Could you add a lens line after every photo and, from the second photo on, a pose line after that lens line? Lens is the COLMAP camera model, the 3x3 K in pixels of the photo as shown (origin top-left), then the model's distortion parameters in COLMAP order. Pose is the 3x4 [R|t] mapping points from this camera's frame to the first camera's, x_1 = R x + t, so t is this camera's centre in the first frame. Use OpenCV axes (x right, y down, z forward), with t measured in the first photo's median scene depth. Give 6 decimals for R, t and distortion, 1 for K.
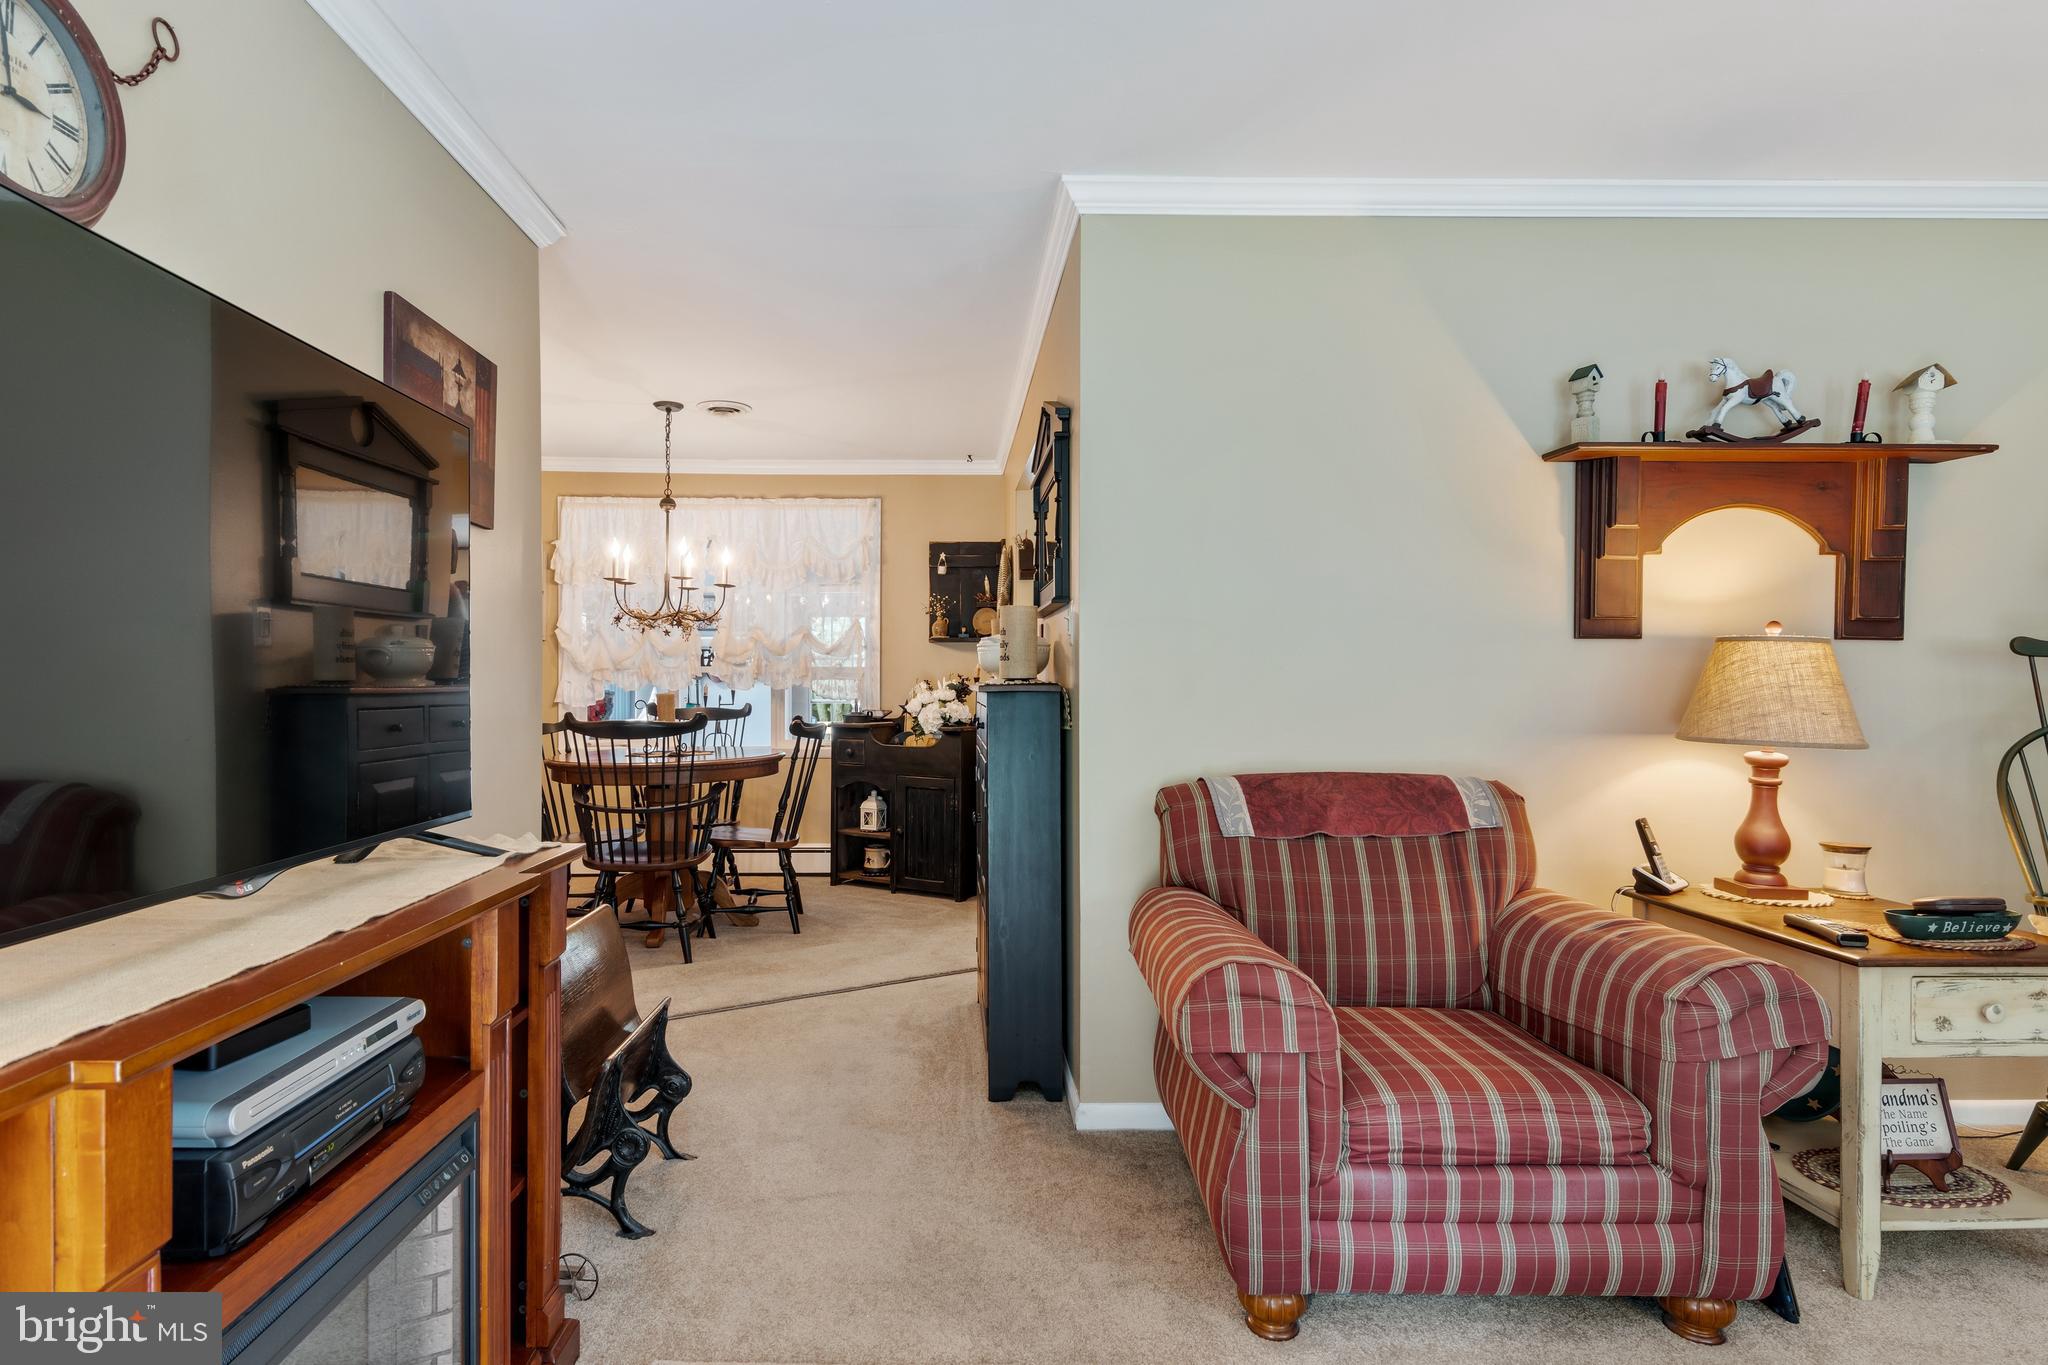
lens RADIAL K [[1081.1, 0, 979.0], [0, 1081.1, 684.6], [0, 0, 1]] dist [0.007854, -0.000878]
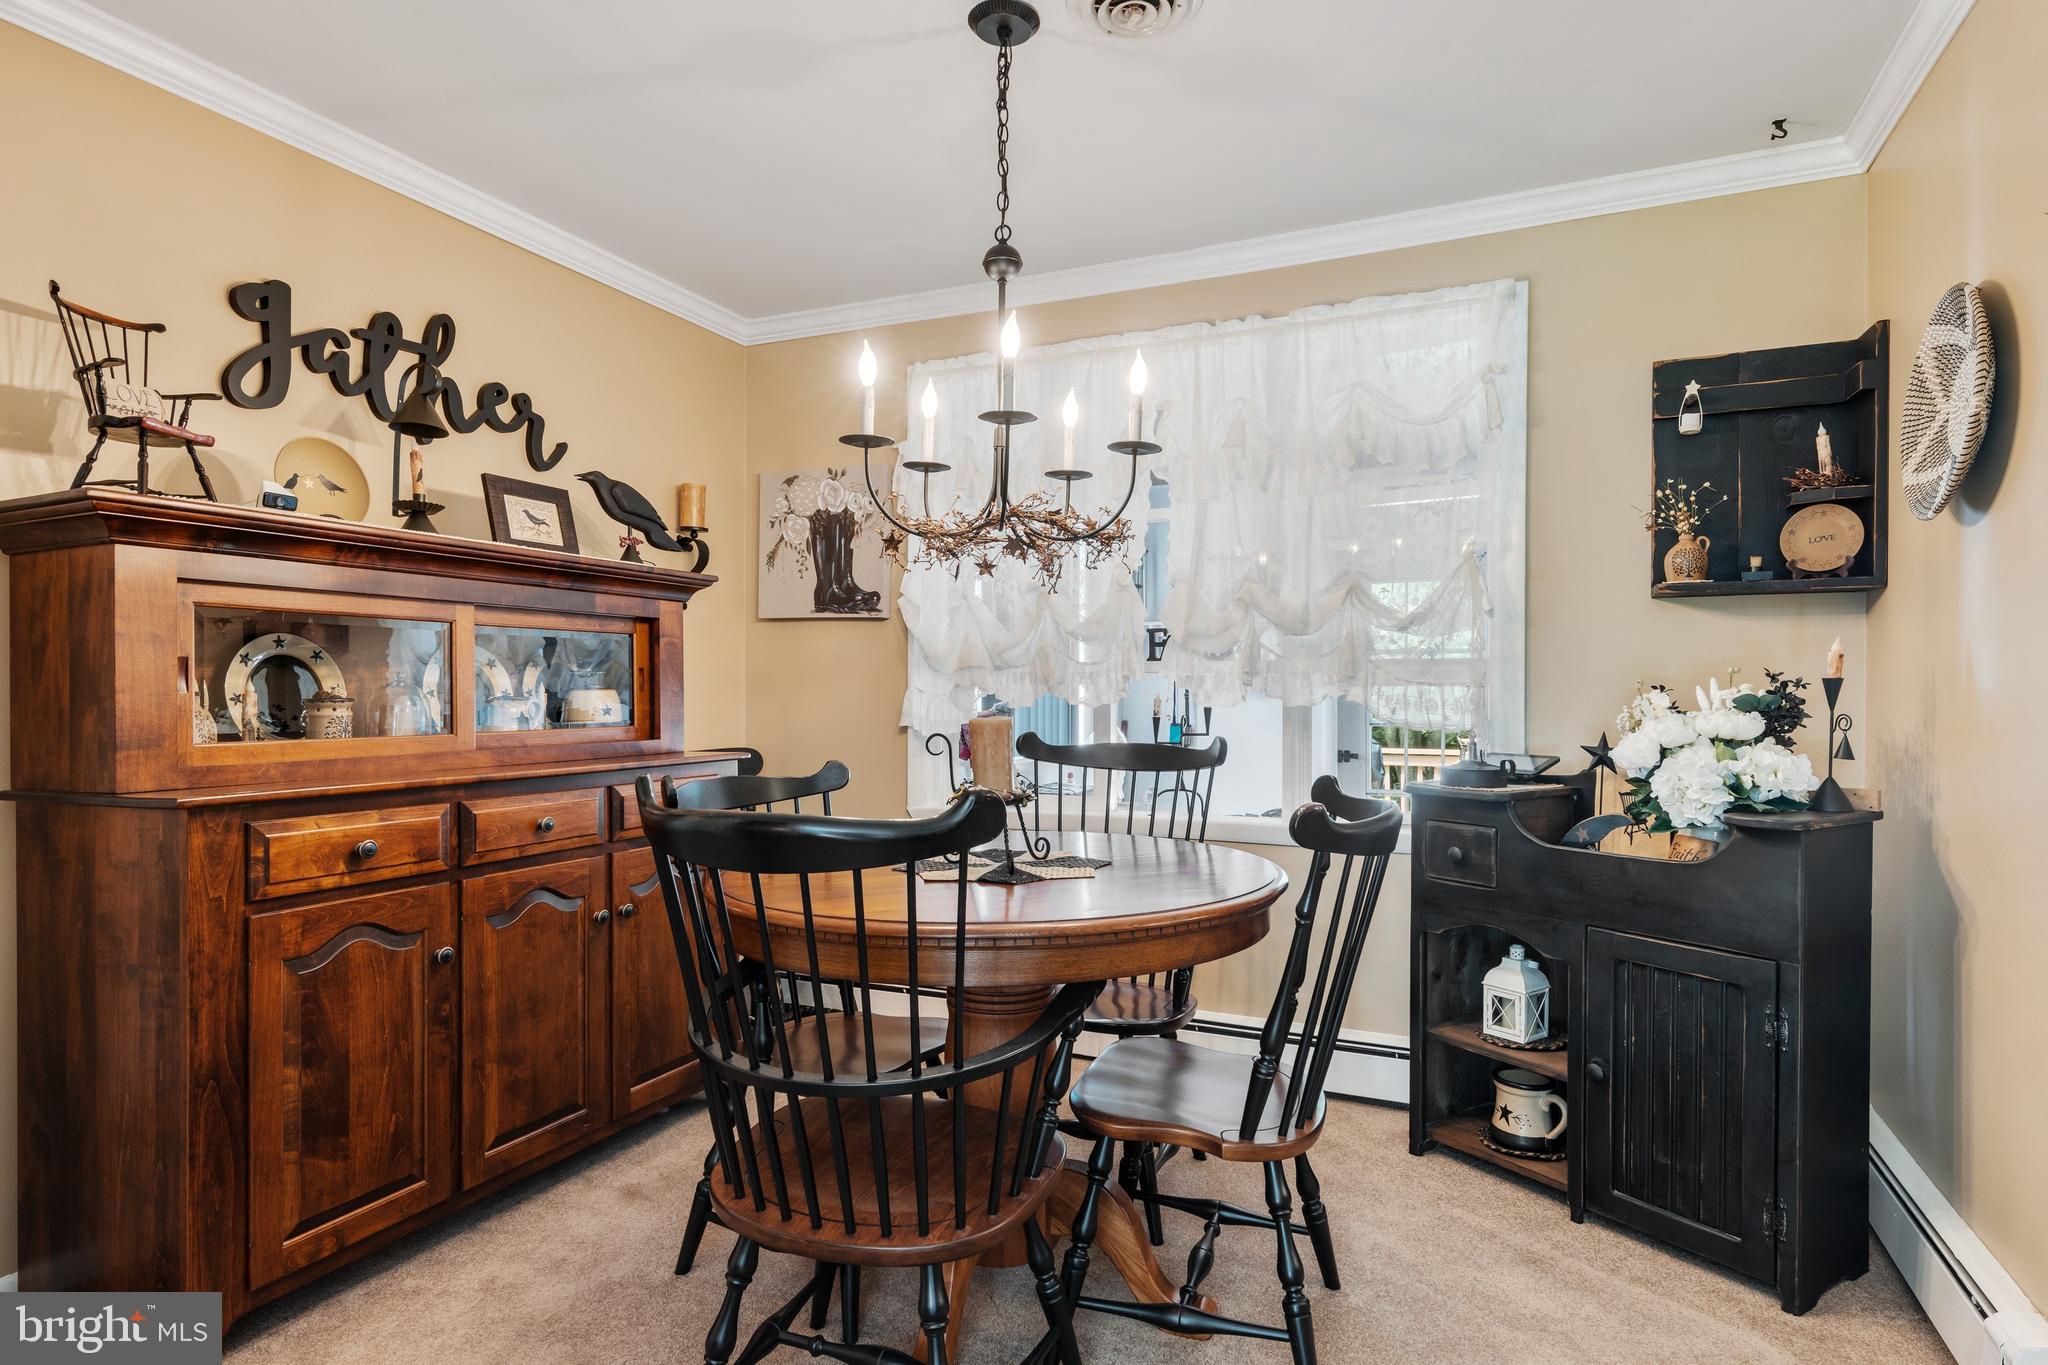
lens RADIAL K [[1119.9, 0, 1010.9], [0, 1119.9, 687.0], [0, 0, 1]] dist [0.001836, 0.001616]
pose [[0.892489, -0.001142, -0.451067, -0.076820], [-0.002076, 0.999976, -0.006640, -0.000670], [0.451063, 0.006862, 0.892465, 0.521729]]
